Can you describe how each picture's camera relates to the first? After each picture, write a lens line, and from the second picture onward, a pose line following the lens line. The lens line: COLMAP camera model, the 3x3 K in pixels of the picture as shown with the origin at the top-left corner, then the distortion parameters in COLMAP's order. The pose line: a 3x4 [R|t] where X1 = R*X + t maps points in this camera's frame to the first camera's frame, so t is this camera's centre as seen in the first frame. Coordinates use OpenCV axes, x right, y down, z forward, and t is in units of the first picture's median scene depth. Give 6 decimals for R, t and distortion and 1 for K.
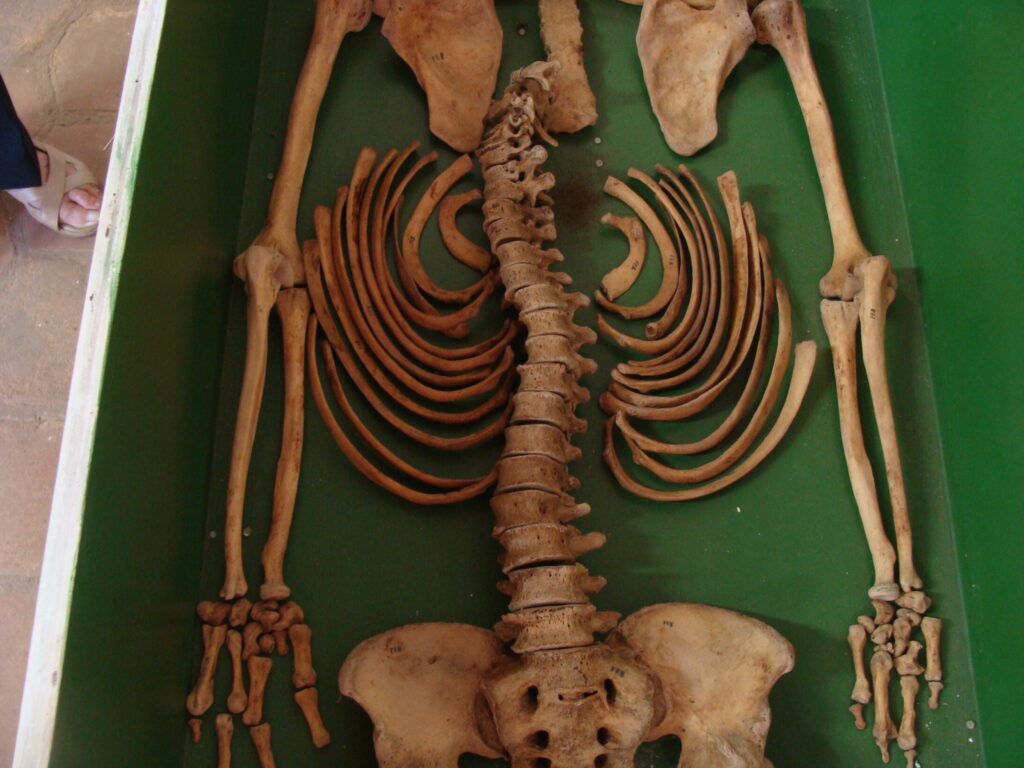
lens RADIAL K [[1120.6, 0, 512.0], [0, 1120.6, 384.0], [0, 0, 1]] dist [-0.130532, 0.000020]
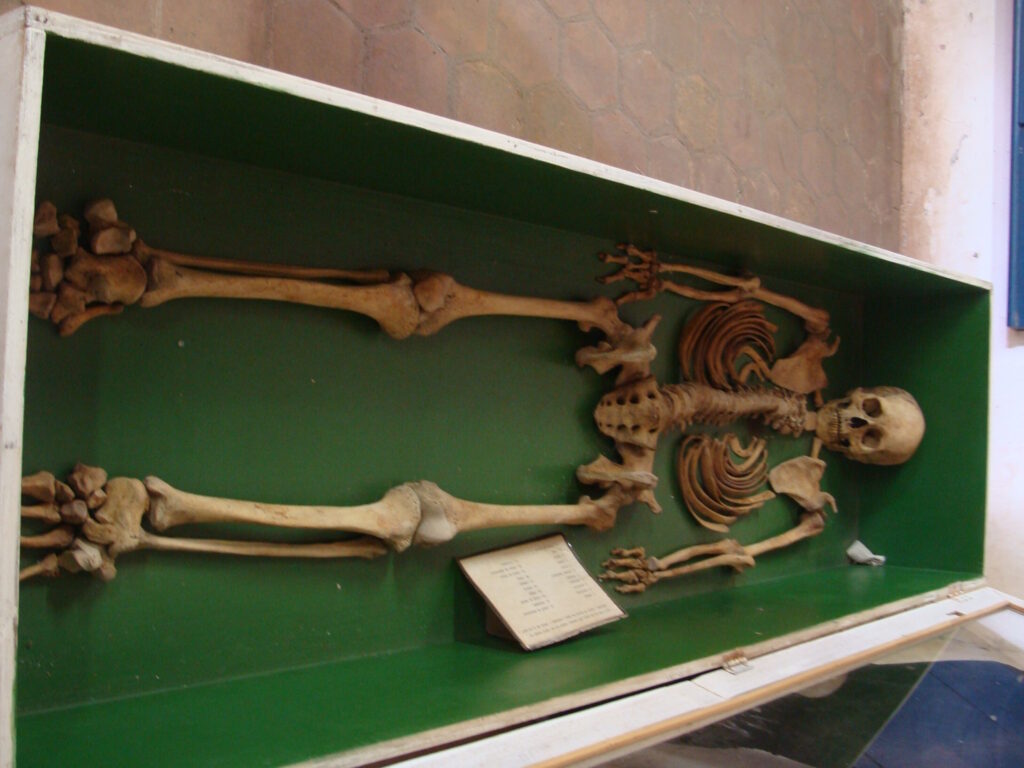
lens RADIAL K [[1120.6, 0, 512.0], [0, 1120.6, 384.0], [0, 0, 1]] dist [-0.130532, 0.000020]
pose [[0.015822, 0.997980, -0.061534, 0.114409], [-0.902062, -0.012300, -0.431432, 1.352936], [-0.431317, 0.062334, 0.900045, -0.847185]]
